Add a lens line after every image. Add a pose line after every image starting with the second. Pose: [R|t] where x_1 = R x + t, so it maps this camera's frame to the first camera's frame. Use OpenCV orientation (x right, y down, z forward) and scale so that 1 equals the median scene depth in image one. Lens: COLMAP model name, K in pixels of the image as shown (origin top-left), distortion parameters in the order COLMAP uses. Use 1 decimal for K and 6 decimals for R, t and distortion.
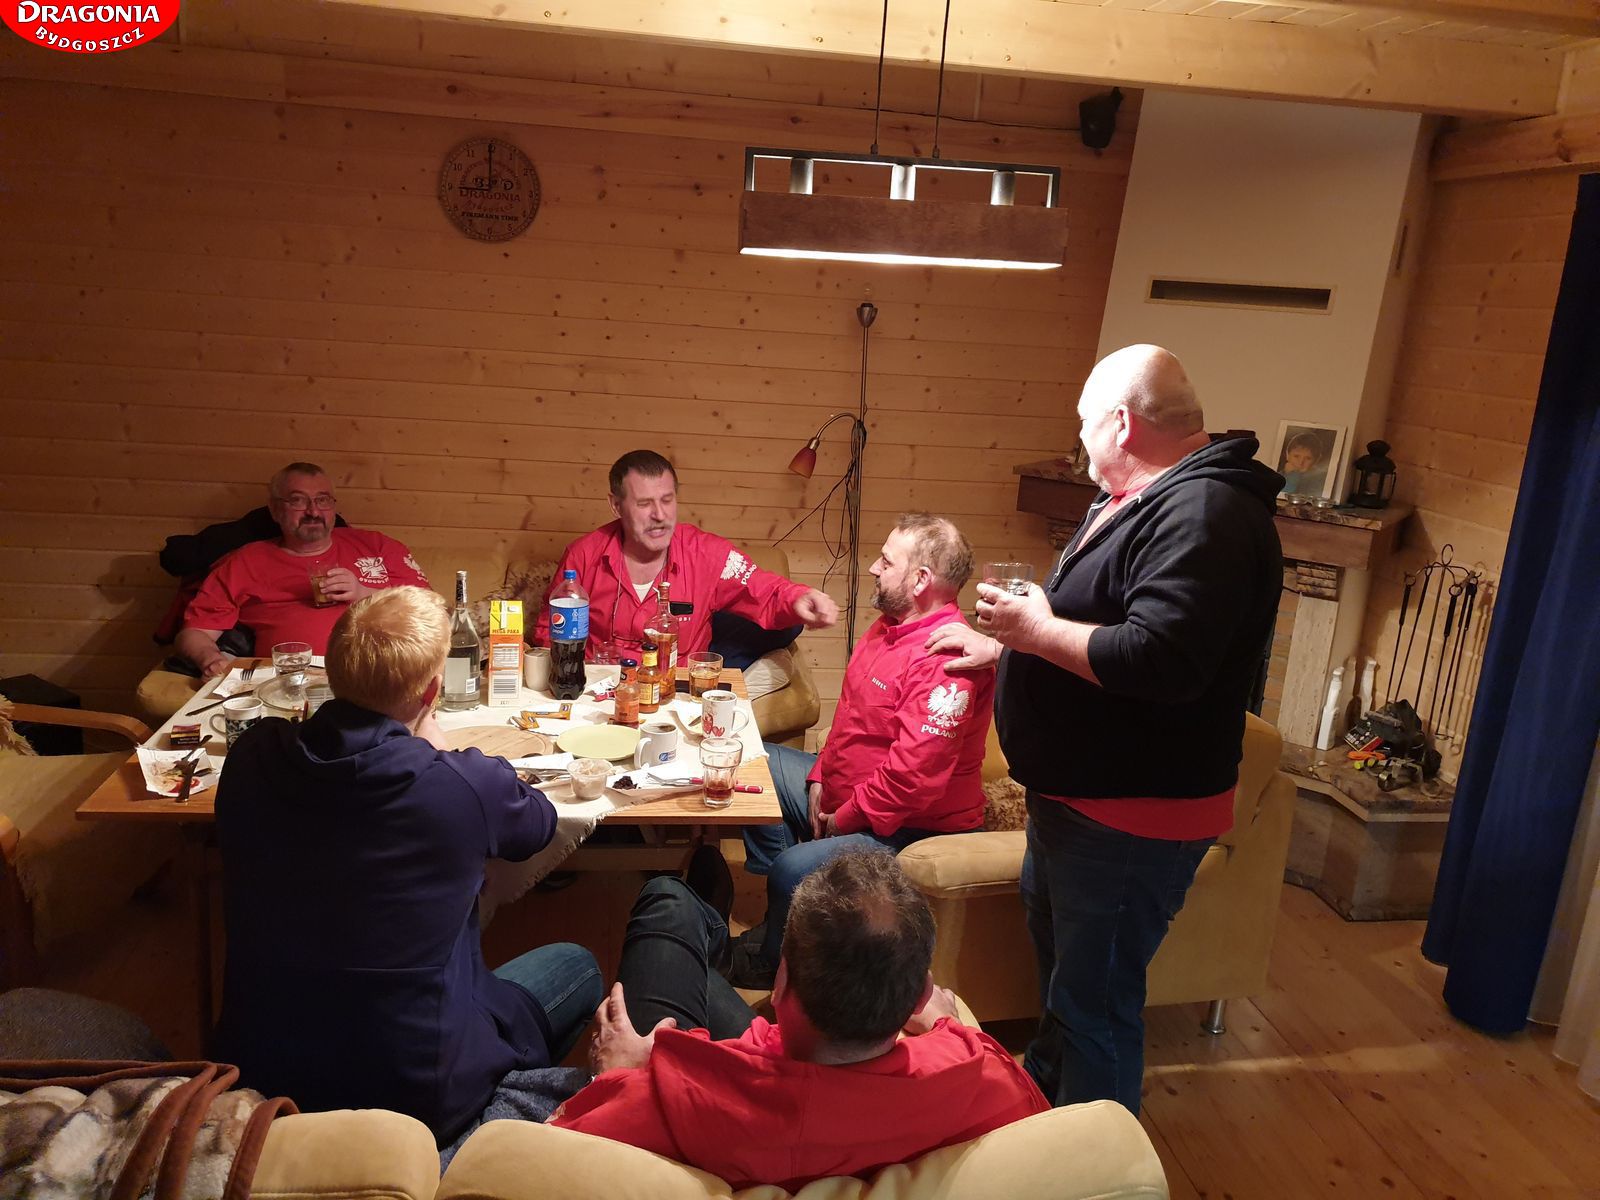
lens RADIAL K [[1245.1, 0, 778.6], [0, 1245.1, 632.1], [0, 0, 1]] dist [0.023653, 0.000945]
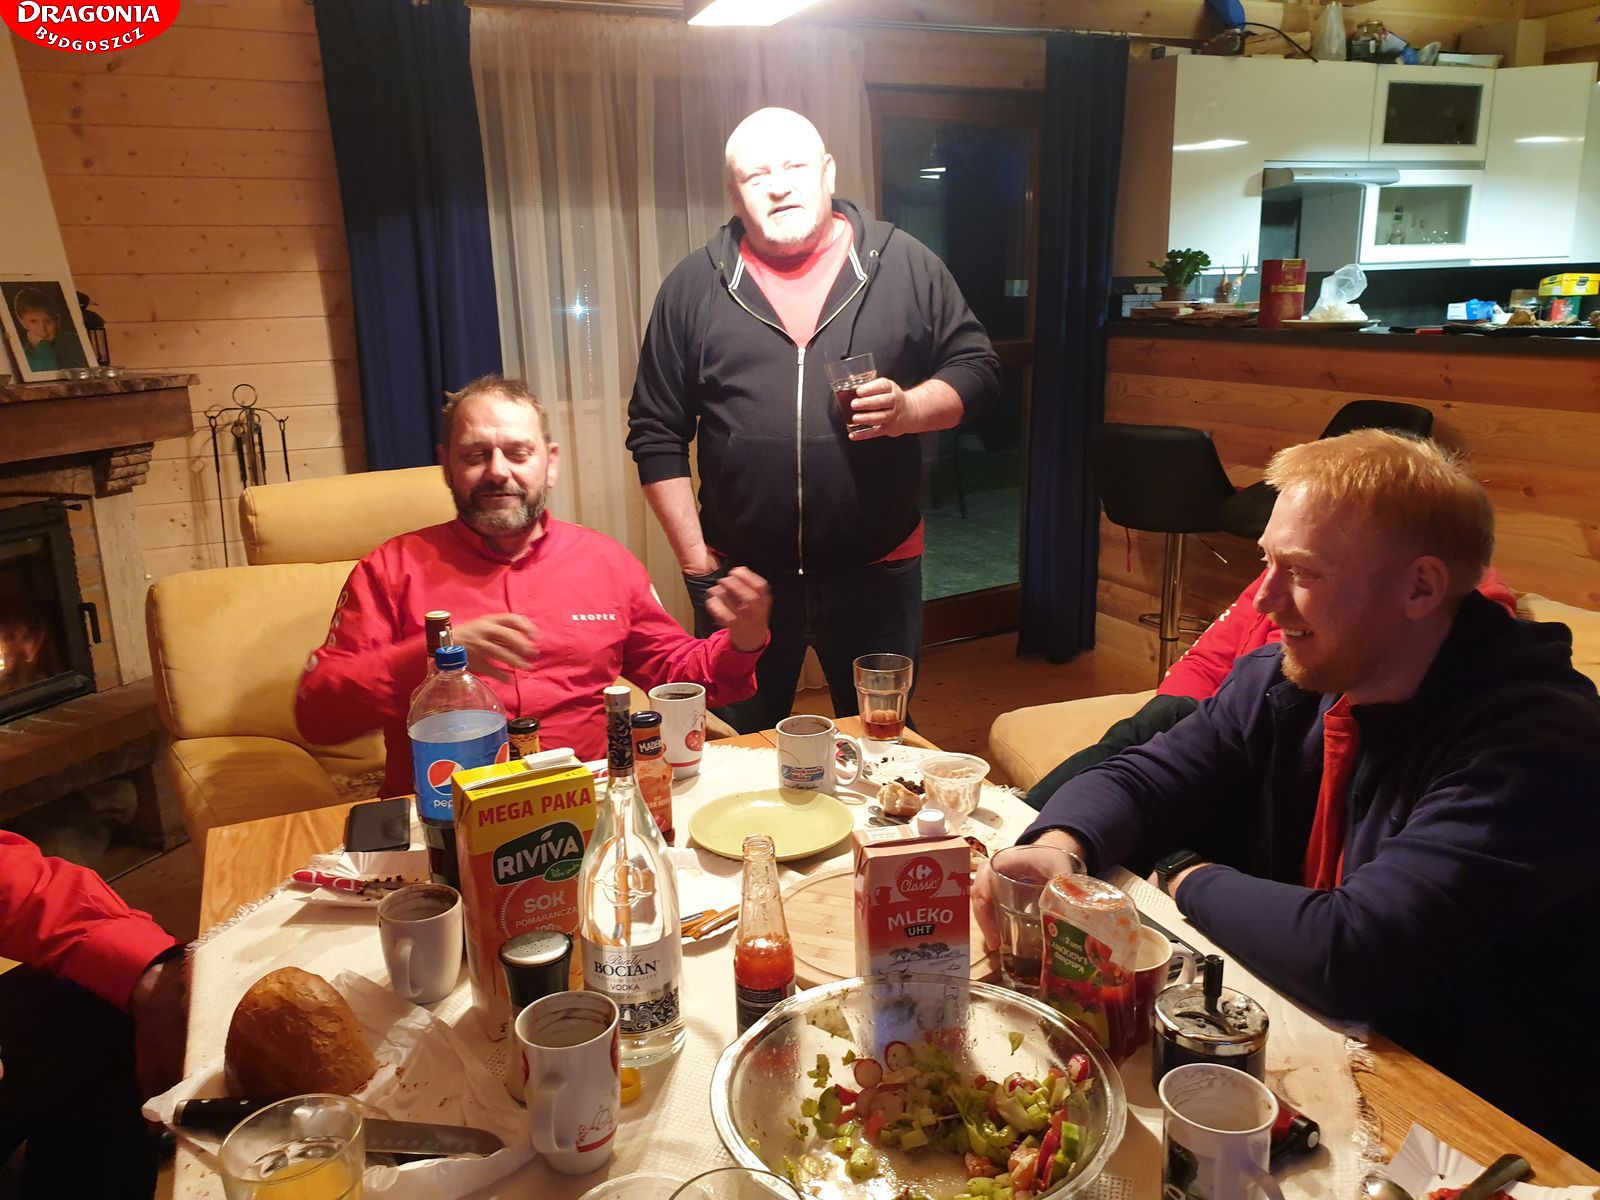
lens RADIAL K [[1263.1, 0, 800.0], [0, 1263.1, 600.0], [0, 0, 1]] dist [0.038043, -0.008373]
pose [[-0.281179, -0.292722, 0.913921, -0.494216], [0.264943, 0.891651, 0.367102, -0.159215], [-0.922358, 0.345359, -0.173159, 0.805536]]
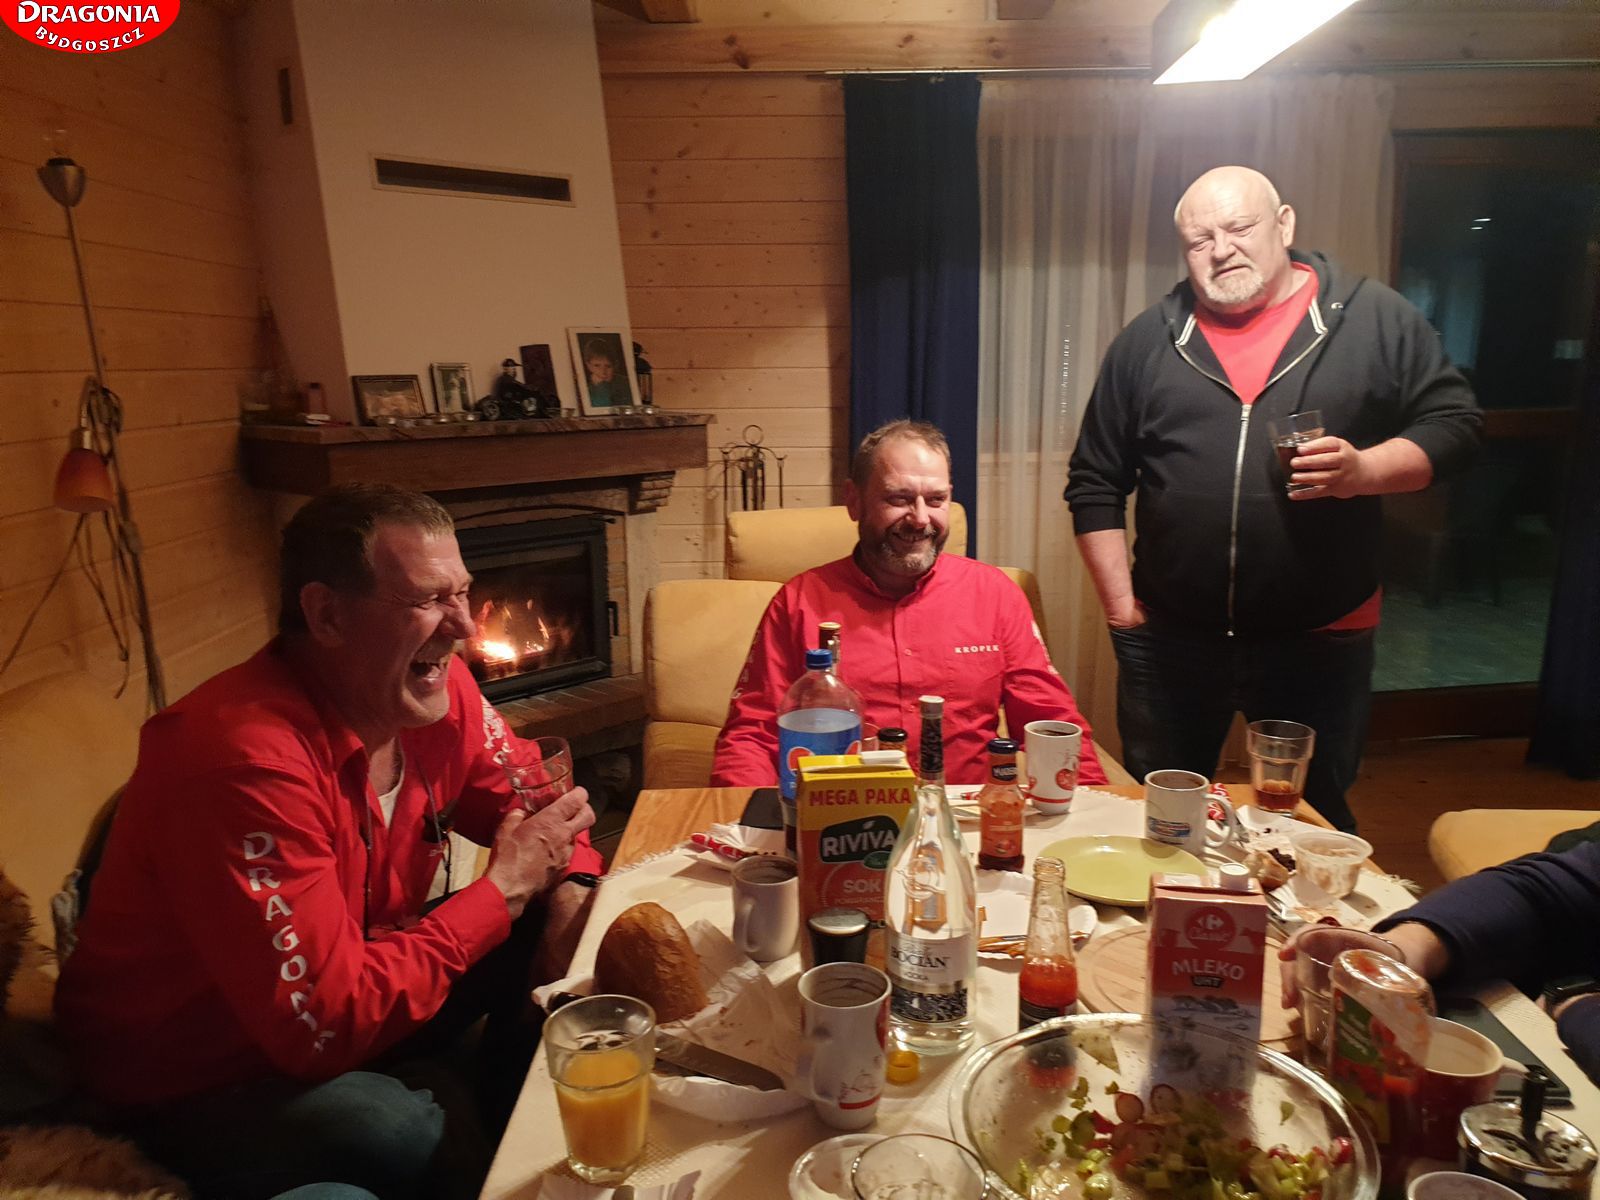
lens RADIAL K [[1244.8, 0, 807.7], [0, 1244.8, 611.4], [0, 0, 1]] dist [0.093413, -0.069659]
pose [[0.110302, -0.269061, 0.956786, -0.516642], [0.282121, 0.931540, 0.229437, -0.146726], [-0.953017, 0.244622, 0.178659, 0.772833]]
